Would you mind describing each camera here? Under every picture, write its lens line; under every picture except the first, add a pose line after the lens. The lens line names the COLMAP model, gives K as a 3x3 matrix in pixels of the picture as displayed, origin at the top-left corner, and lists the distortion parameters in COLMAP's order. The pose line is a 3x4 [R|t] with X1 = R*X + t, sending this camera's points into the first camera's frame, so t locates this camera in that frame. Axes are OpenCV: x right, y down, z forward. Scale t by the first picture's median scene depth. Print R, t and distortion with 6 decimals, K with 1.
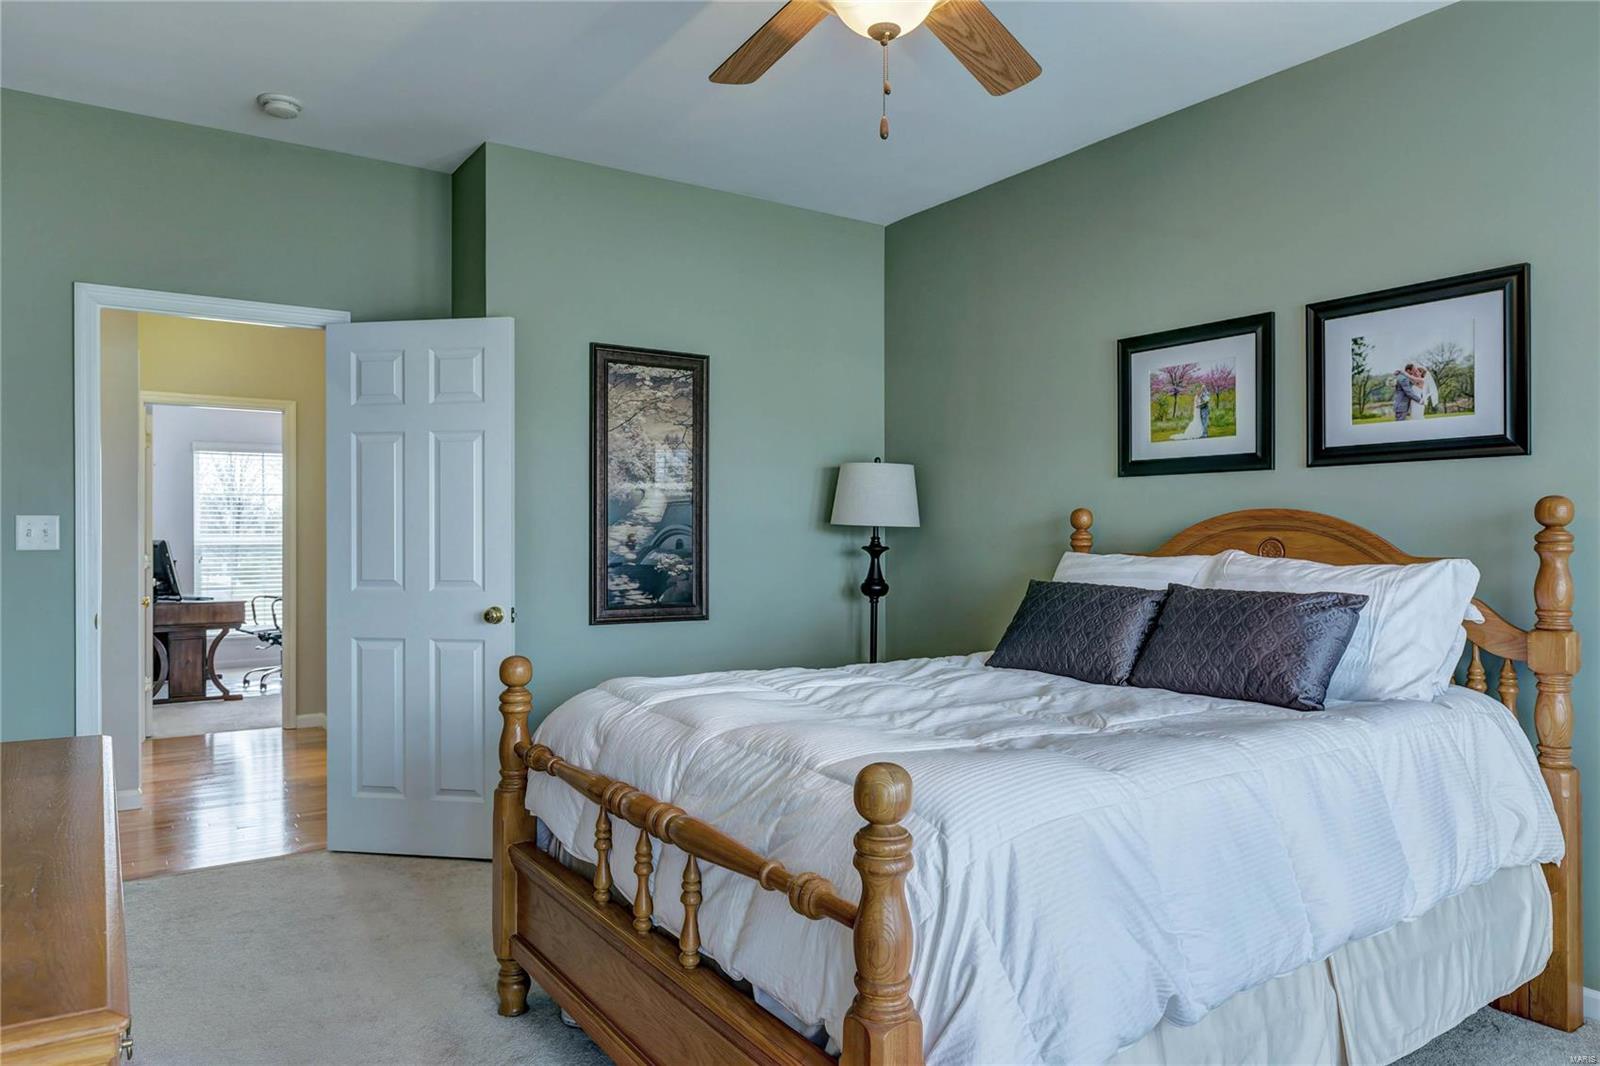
lens RADIAL K [[1050.0, 0, 800.0], [0, 1050.0, 533.0], [0, 0, 1]] dist [0.001370, 0.000055]
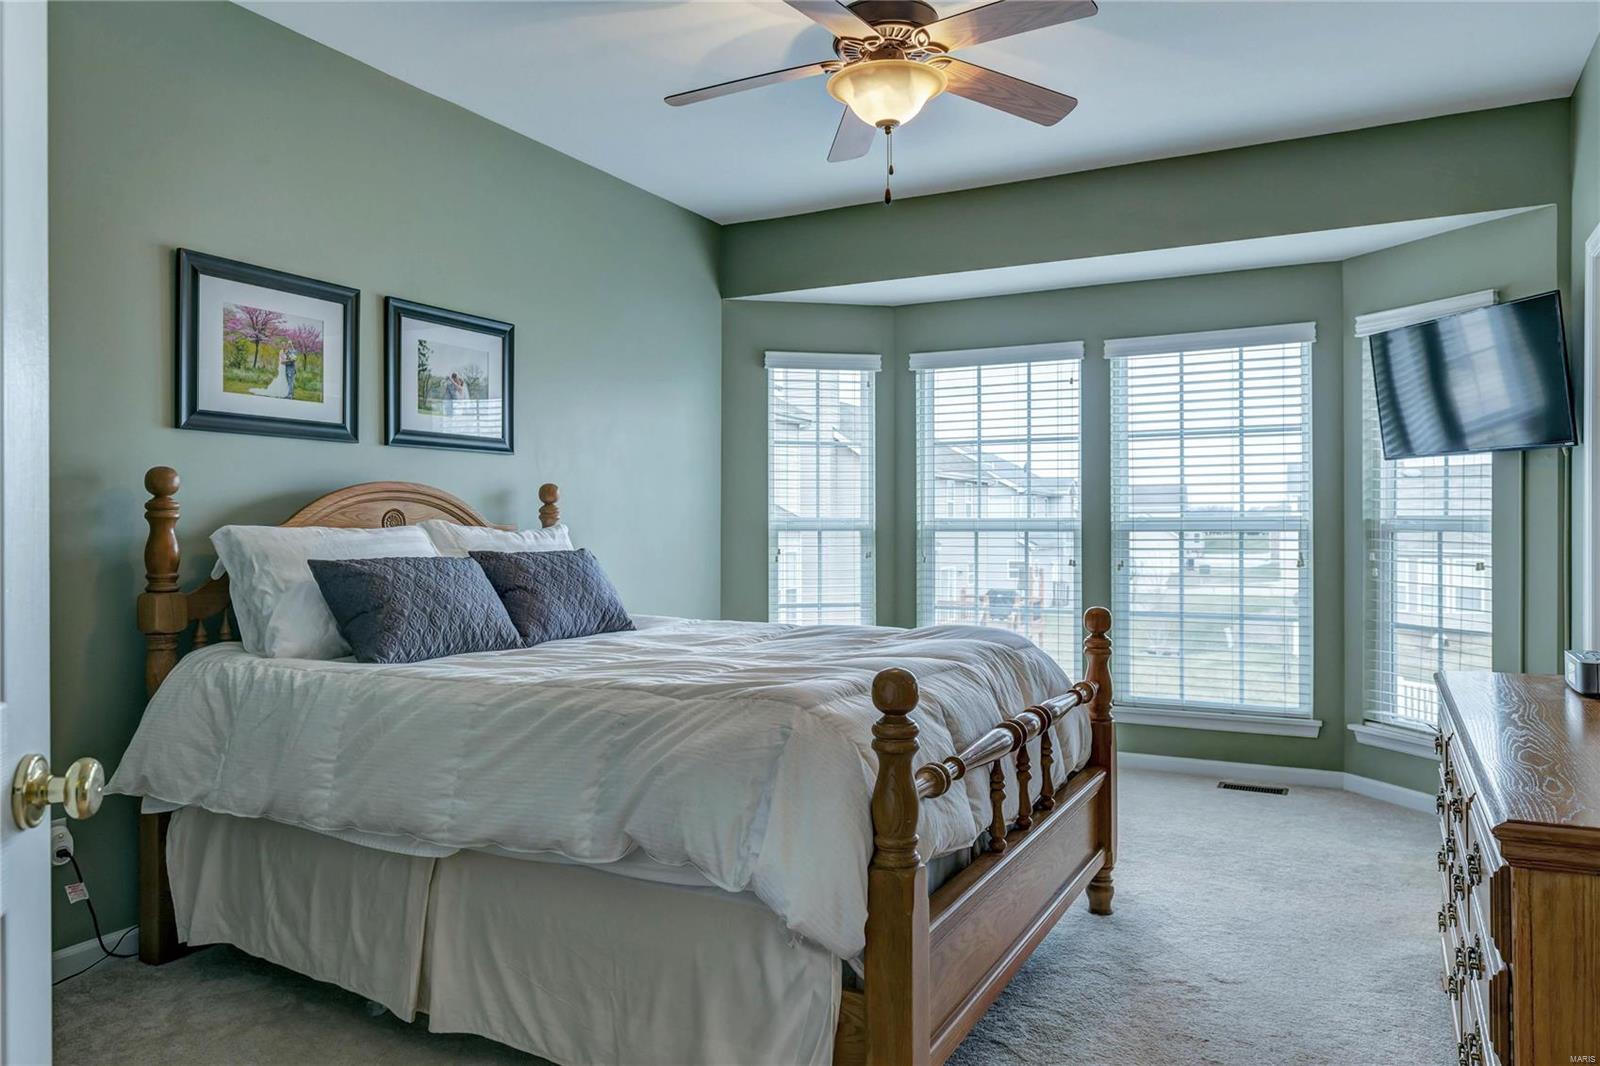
lens RADIAL K [[1085.7, 0, 803.4], [0, 1085.7, 522.6], [0, 0, 1]] dist [-0.000907, -0.000953]
pose [[-0.477013, 0.002847, 0.878892, -0.663861], [0.003450, 0.999993, -0.001367, 0.019672], [-0.878890, 0.002380, -0.477019, 1.075880]]
